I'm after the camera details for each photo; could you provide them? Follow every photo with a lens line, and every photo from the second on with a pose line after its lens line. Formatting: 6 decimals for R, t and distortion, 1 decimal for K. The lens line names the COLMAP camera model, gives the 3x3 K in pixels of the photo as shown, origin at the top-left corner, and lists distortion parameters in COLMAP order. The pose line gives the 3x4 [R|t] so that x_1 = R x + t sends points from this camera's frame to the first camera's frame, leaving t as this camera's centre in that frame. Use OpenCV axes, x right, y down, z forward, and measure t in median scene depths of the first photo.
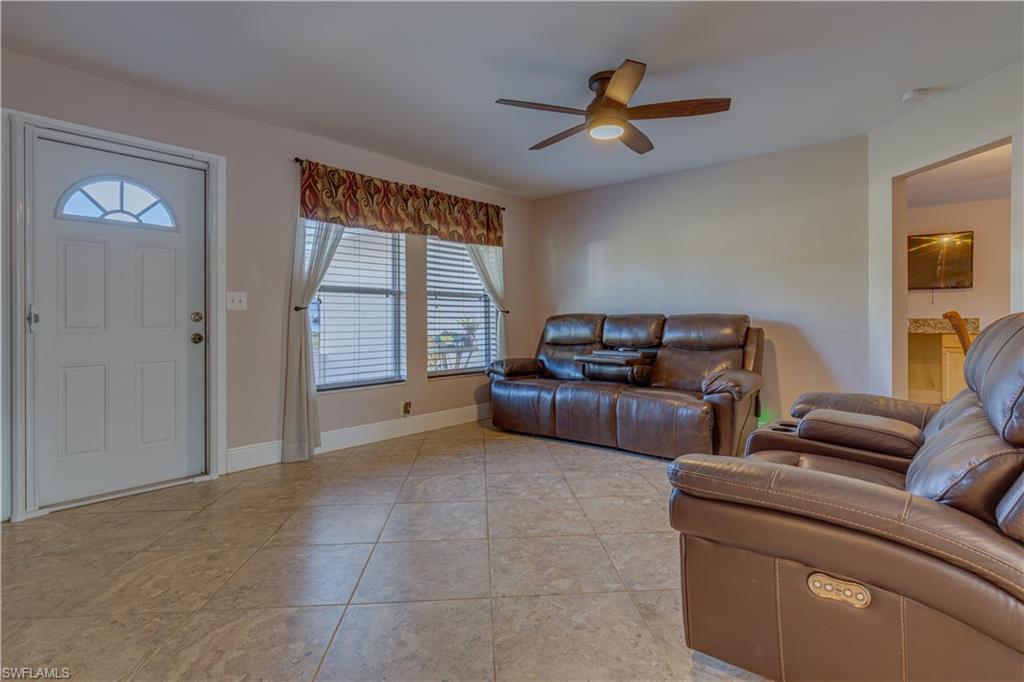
lens RADIAL K [[518.8, 0, 511.8], [0, 518.8, 321.6], [0, 0, 1]] dist [0.000846, 0.000095]
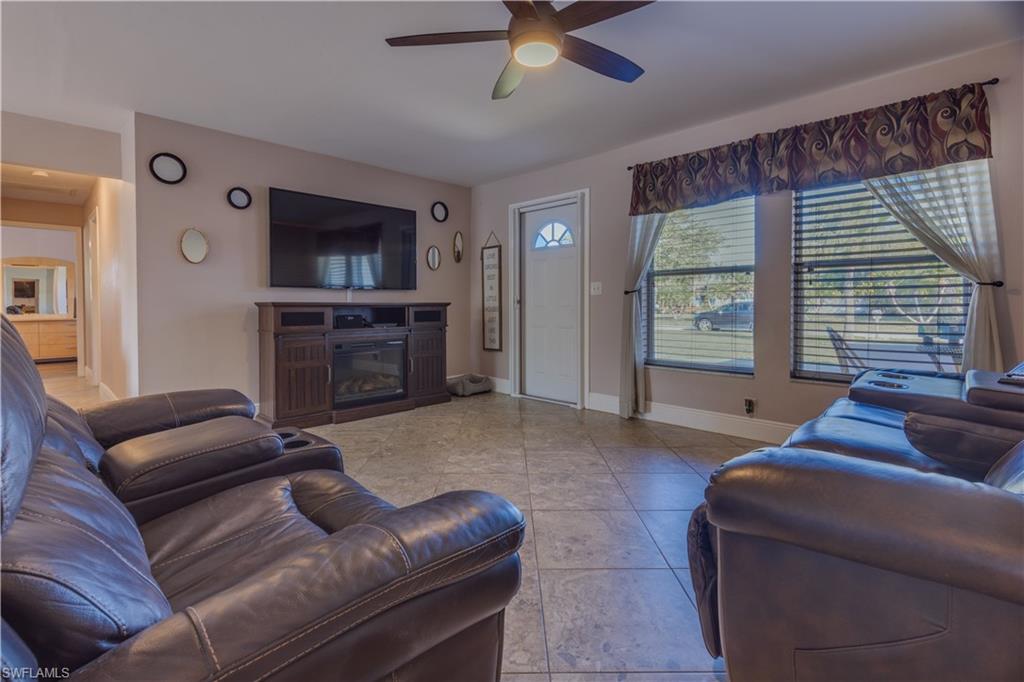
lens RADIAL K [[477.4, 0, 511.8], [0, 477.4, 315.0], [0, 0, 1]] dist [0.000035, -0.000262]
pose [[-0.081175, 0.028132, -0.996303, 0.774002], [0.004631, 0.999601, 0.027848, -0.005401], [0.996689, -0.002353, -0.081273, 0.884256]]
